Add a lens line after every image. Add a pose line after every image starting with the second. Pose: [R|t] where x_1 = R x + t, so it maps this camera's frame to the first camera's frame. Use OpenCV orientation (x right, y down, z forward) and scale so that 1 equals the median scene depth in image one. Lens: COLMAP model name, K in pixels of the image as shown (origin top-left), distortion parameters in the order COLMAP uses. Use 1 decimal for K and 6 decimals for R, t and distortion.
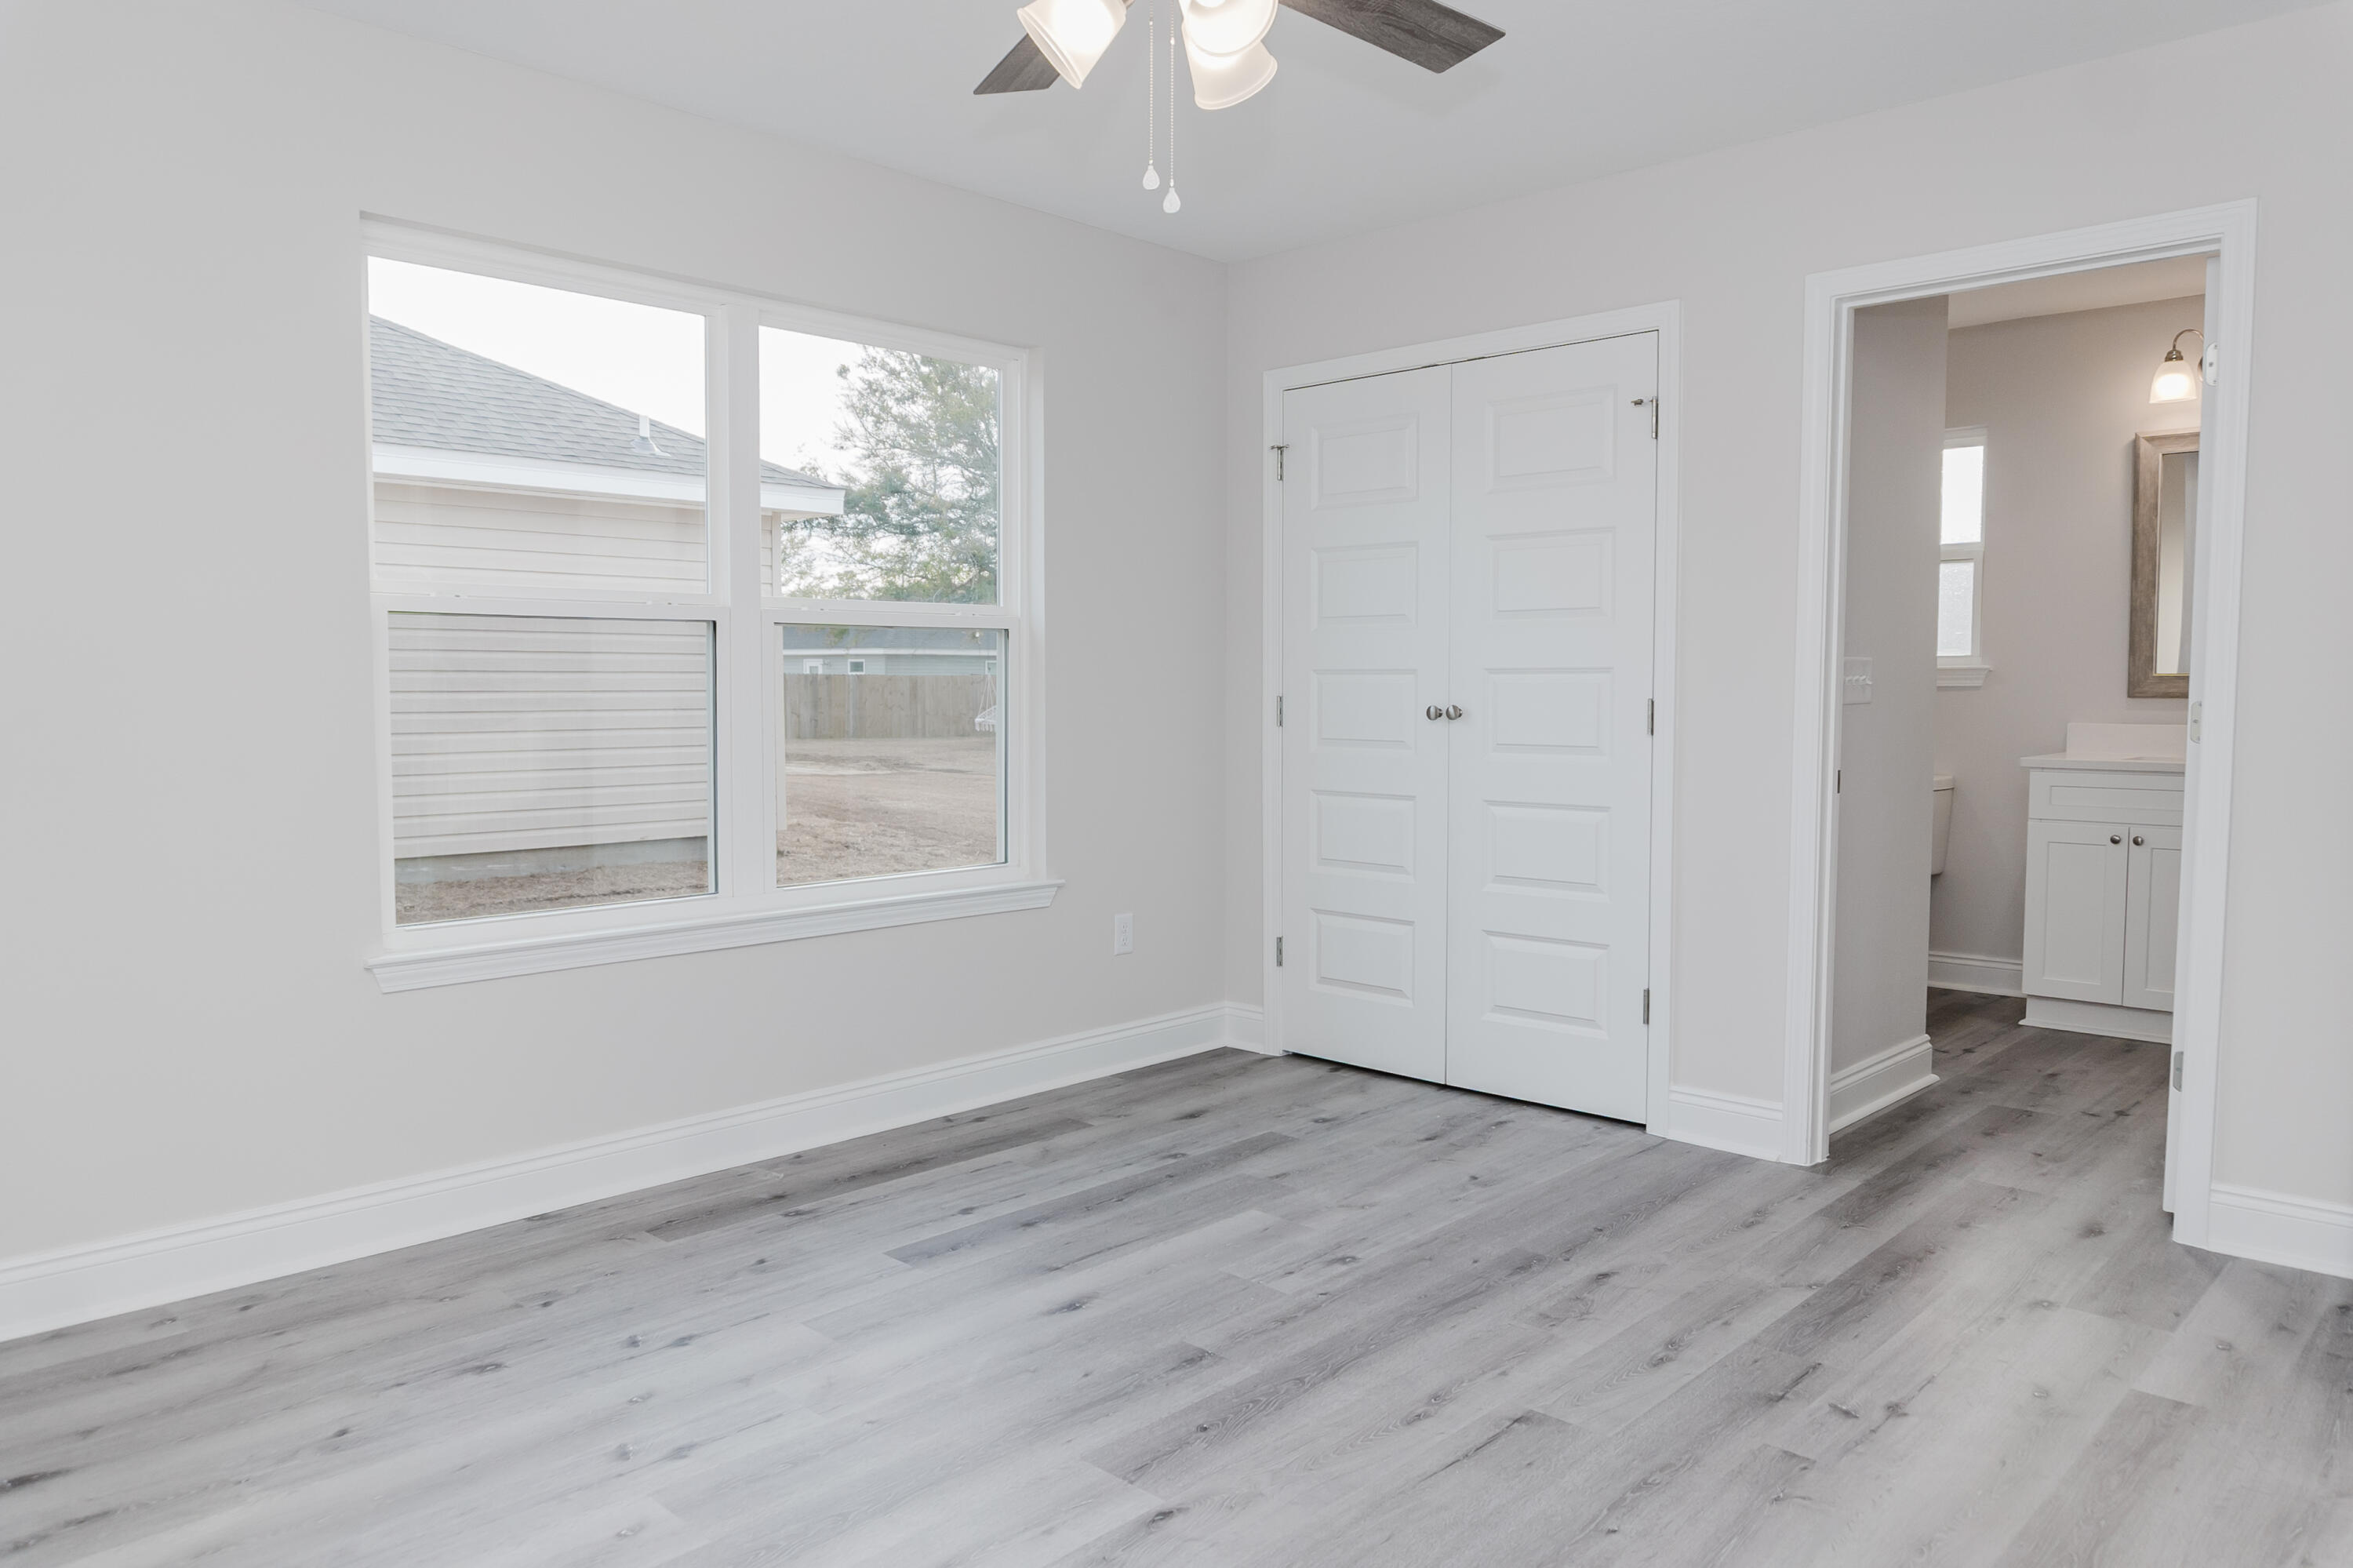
lens RADIAL K [[1653.1, 0, 1212.5], [0, 1653.1, 795.3], [0, 0, 1]] dist [-0.033577, -0.002159]
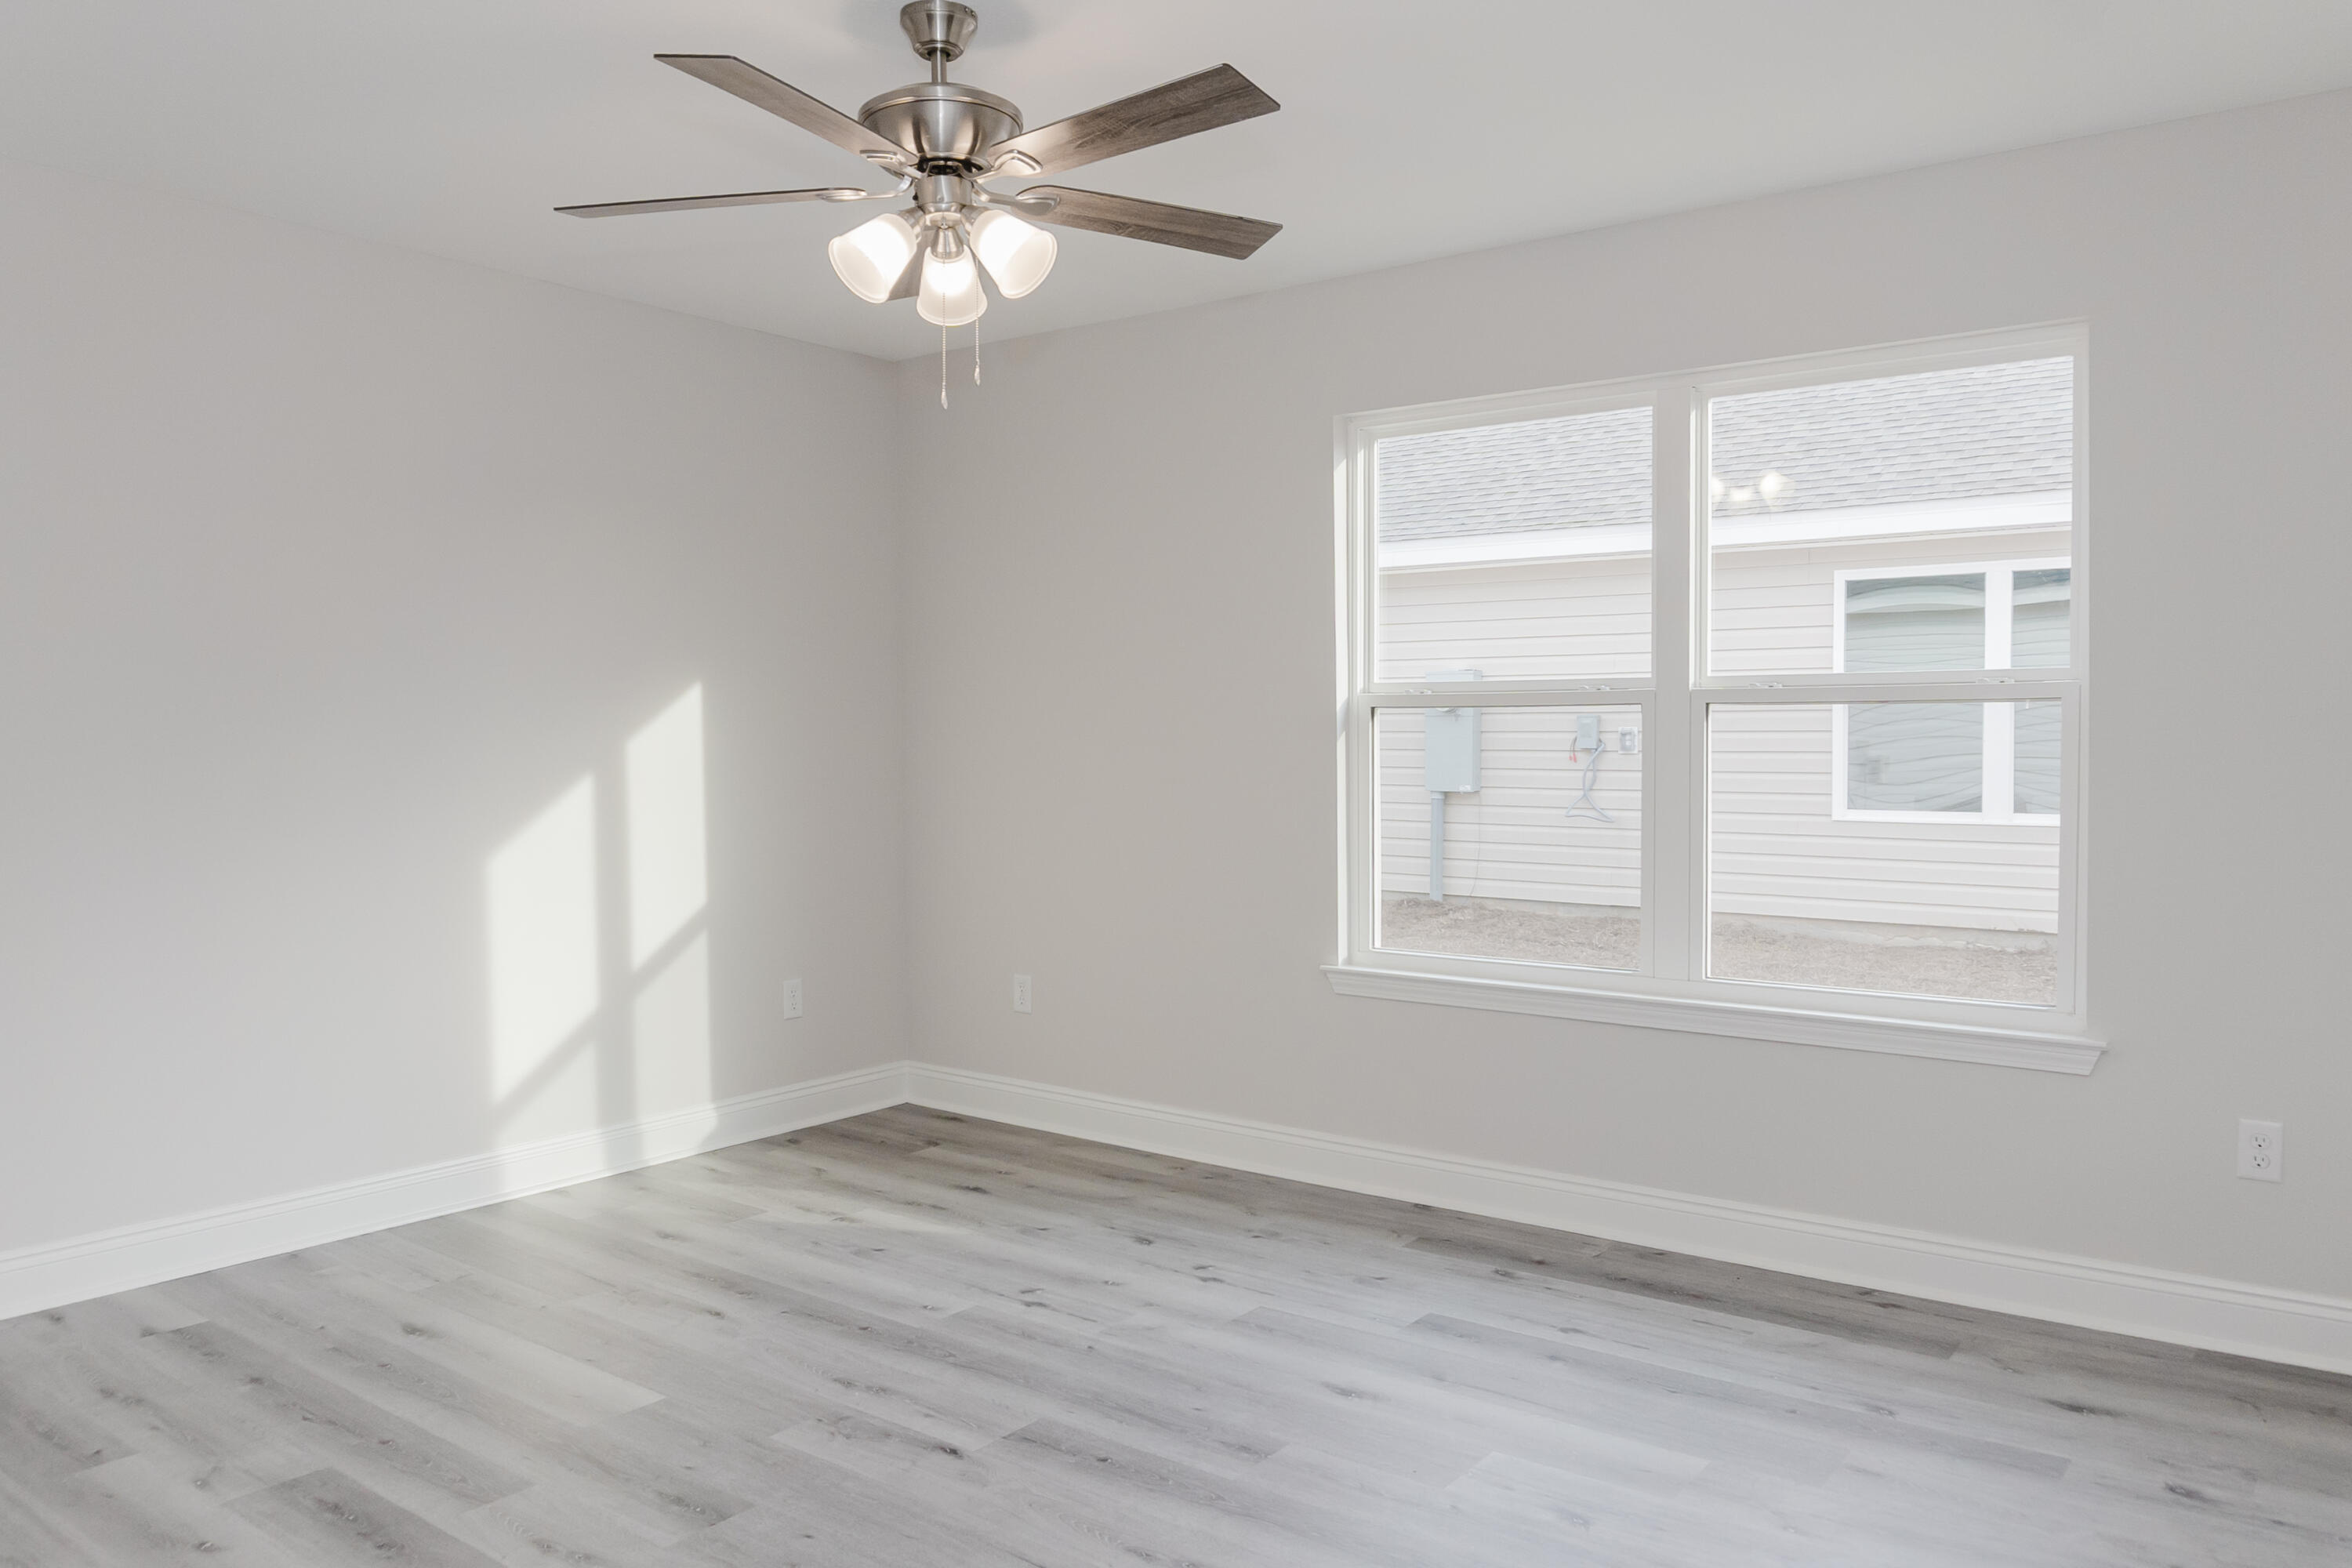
lens RADIAL K [[1652.4, 0, 1212.0], [0, 1652.4, 795.3], [0, 0, 1]] dist [-0.033577, -0.002159]
pose [[0.090548, 0.037851, -0.995173, 0.853514], [-0.063724, 0.997450, 0.032140, -0.095912], [0.993851, 0.060507, 0.092729, 0.700079]]
